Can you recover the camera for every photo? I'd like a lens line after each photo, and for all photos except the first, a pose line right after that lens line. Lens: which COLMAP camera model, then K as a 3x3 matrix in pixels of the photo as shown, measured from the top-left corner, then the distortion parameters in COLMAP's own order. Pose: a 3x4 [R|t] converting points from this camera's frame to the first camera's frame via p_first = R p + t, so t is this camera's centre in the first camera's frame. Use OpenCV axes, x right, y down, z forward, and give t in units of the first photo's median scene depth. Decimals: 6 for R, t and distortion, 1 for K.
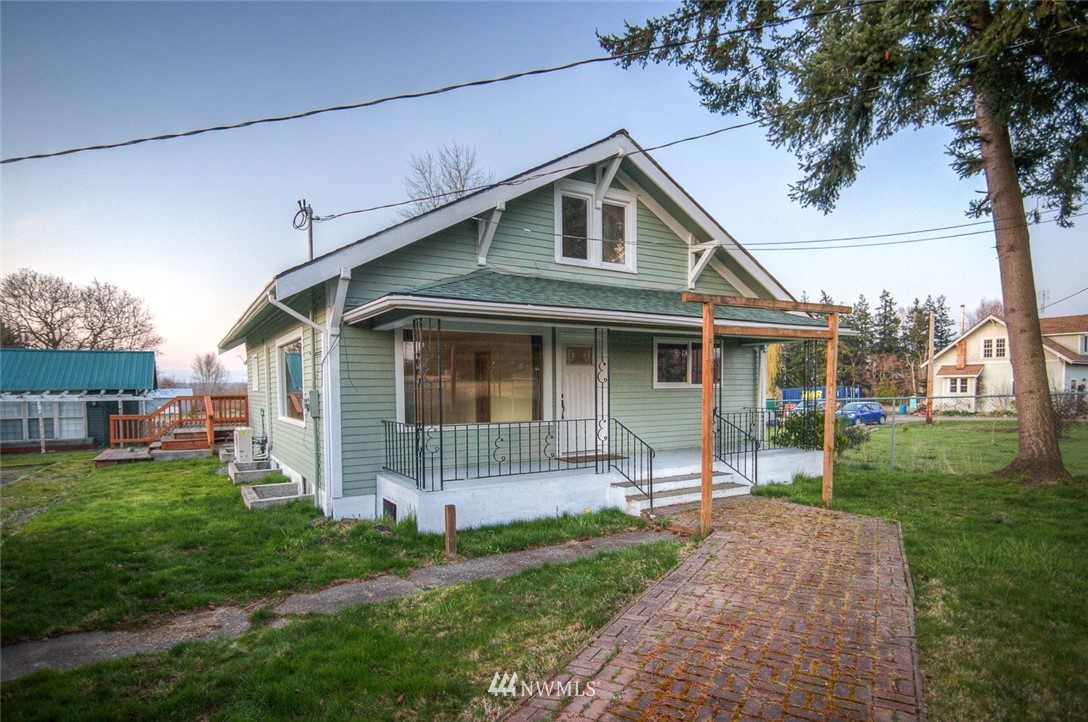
lens RADIAL K [[597.9, 0, 546.0], [0, 597.9, 409.0], [0, 0, 1]] dist [-0.005524, -0.001335]
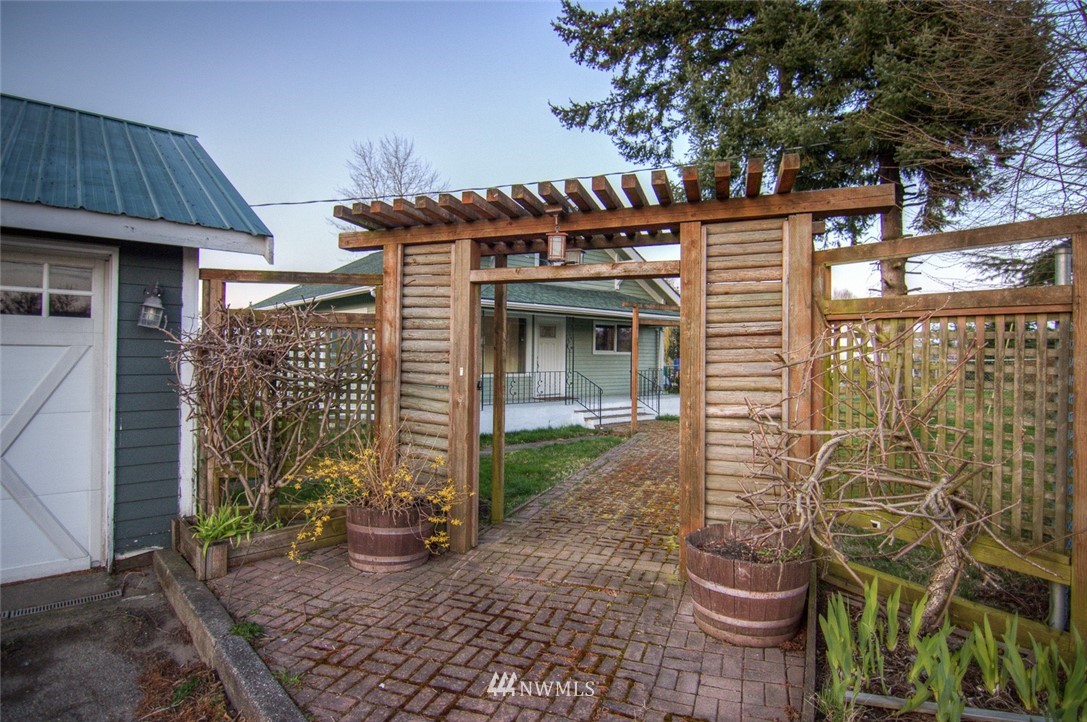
lens RADIAL K [[564.7, 0, 539.9], [0, 564.7, 343.5], [0, 0, 1]] dist [0.001313, -0.000038]
pose [[0.989455, 0.022960, 0.143006, -0.153501], [-0.014836, 0.998228, -0.057622, 0.021989], [-0.144075, 0.054893, 0.988043, -0.385575]]
